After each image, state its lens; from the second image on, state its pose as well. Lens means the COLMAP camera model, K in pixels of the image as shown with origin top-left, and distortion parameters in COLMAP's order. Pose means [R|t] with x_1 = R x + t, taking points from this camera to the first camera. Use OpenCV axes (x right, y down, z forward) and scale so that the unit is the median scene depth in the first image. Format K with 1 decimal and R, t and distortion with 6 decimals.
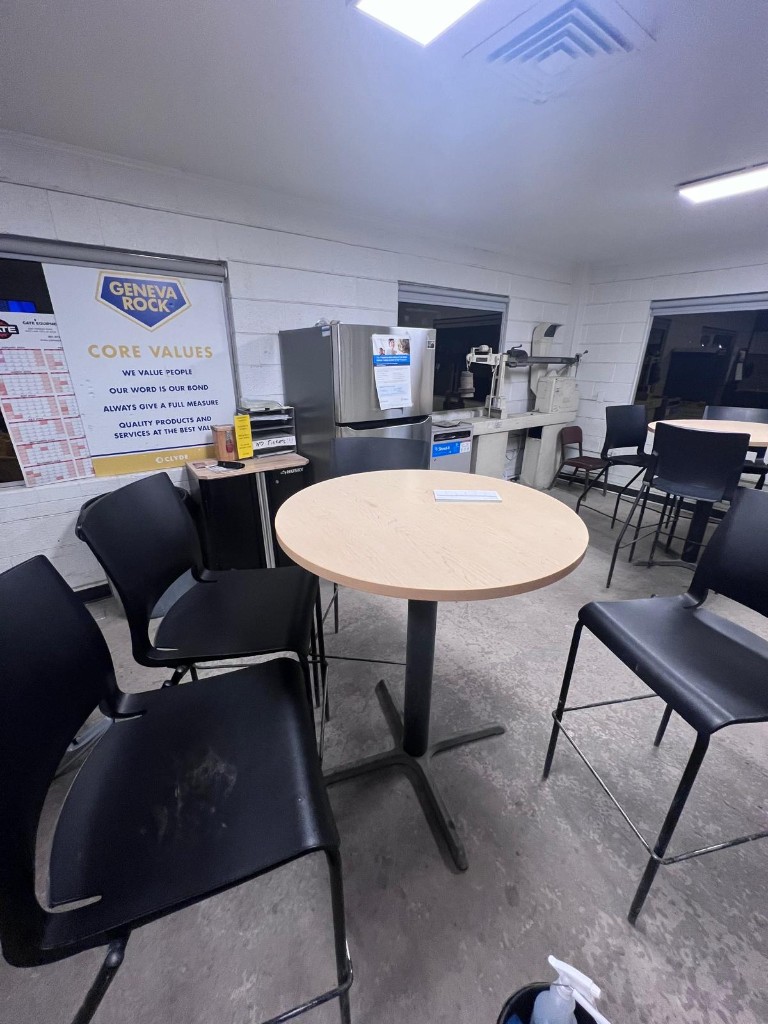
lens RADIAL K [[405.5, 0, 384.0], [0, 405.5, 512.0], [0, 0, 1]] dist [0.001727, 0.000189]
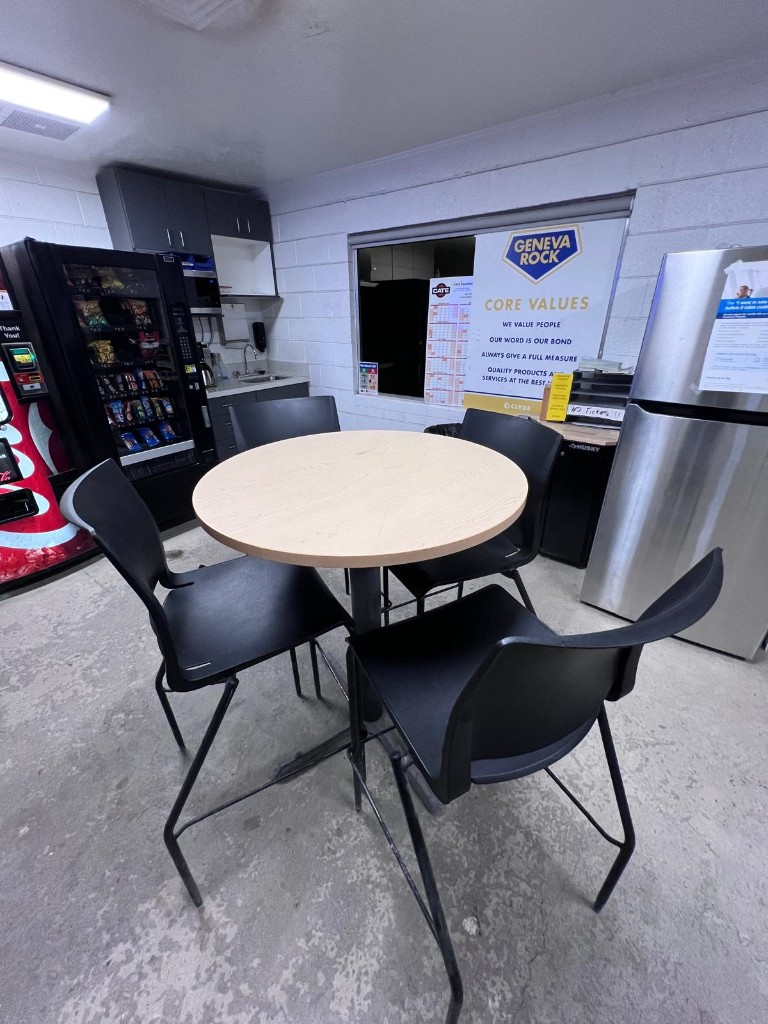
lens RADIAL K [[409.0, 0, 384.0], [0, 409.0, 512.0], [0, 0, 1]] dist [-0.002280, 0.000139]
pose [[0.274580, 0.412258, -0.868706, 0.485669], [-0.336976, 0.887392, 0.314615, -0.117186], [0.900585, 0.206346, 0.382581, 0.352457]]
